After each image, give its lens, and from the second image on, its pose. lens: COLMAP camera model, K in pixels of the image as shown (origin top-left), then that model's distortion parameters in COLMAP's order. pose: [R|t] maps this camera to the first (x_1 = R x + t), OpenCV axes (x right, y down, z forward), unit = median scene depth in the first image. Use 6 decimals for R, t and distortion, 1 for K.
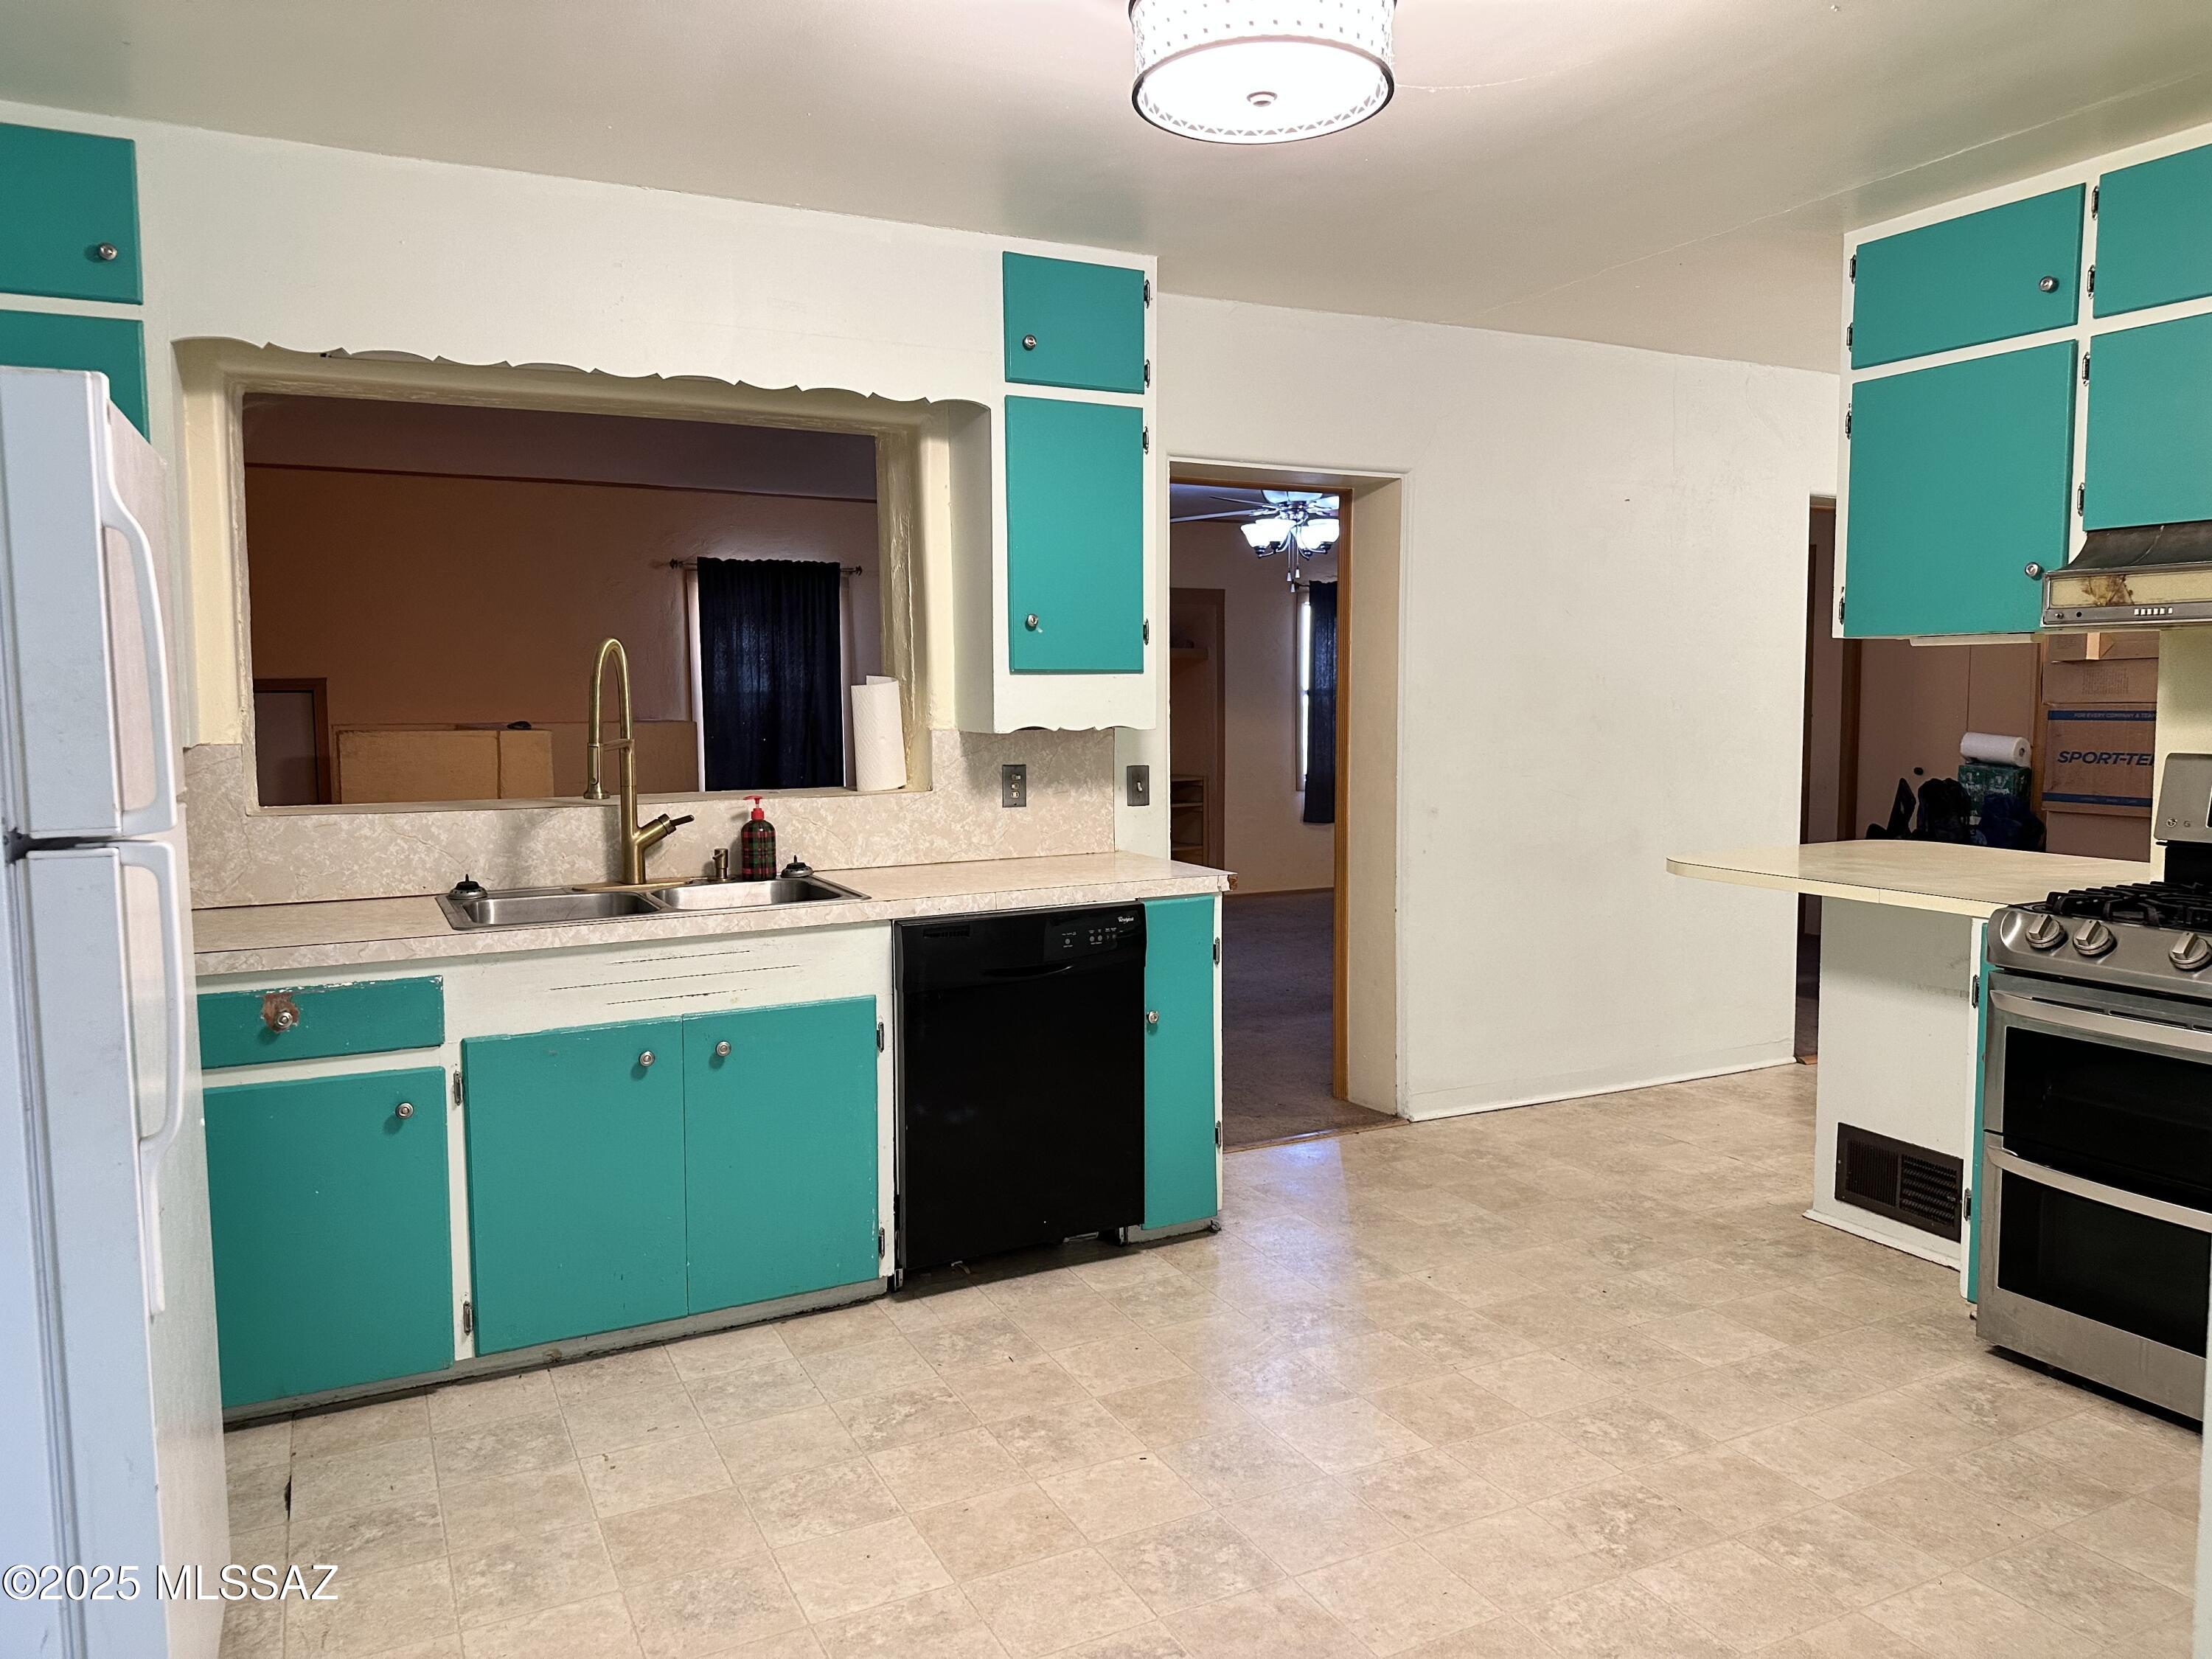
lens RADIAL K [[1558.6, 0, 1118.6], [0, 1558.6, 838.9], [0, 0, 1]] dist [0.028927, -0.010835]
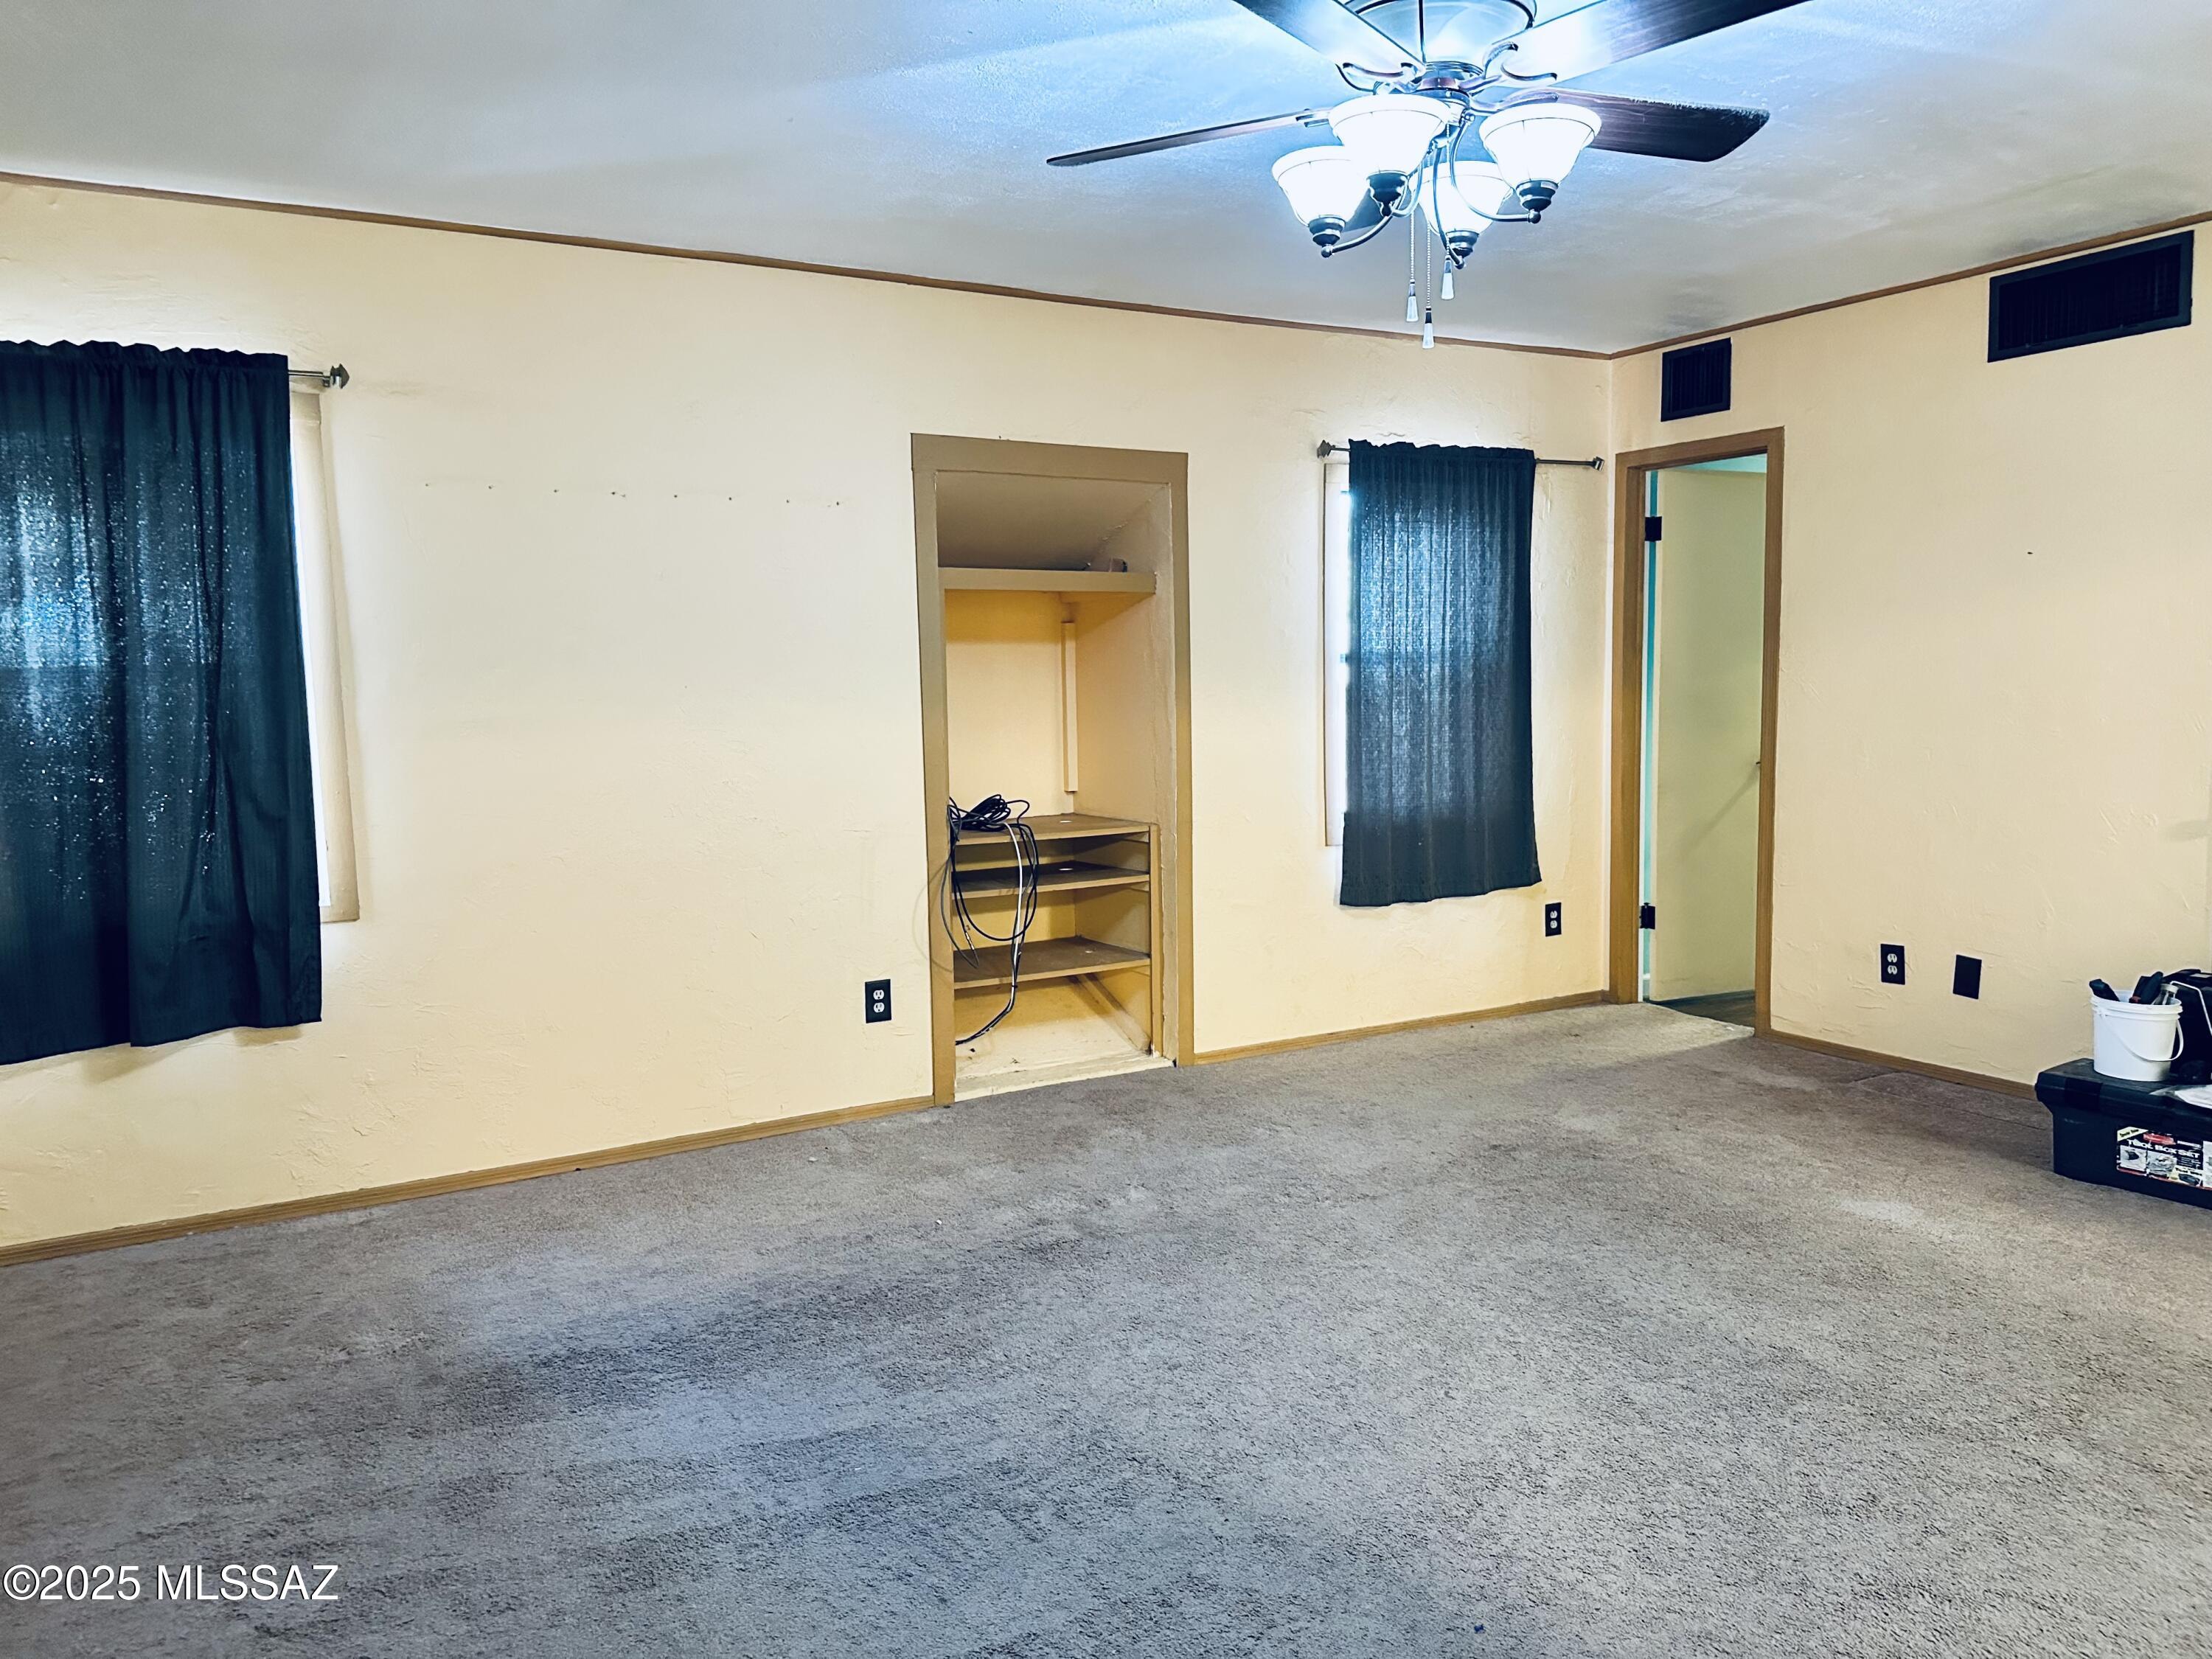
lens RADIAL K [[1558.6, 0, 1106.0], [0, 1558.6, 824.9], [0, 0, 1]] dist [0.028927, -0.010835]
pose [[0.998851, -0.019684, 0.043691, 0.020303], [0.019845, 0.999798, -0.003253, -0.045101], [-0.043618, 0.004116, 0.999040, 0.569639]]
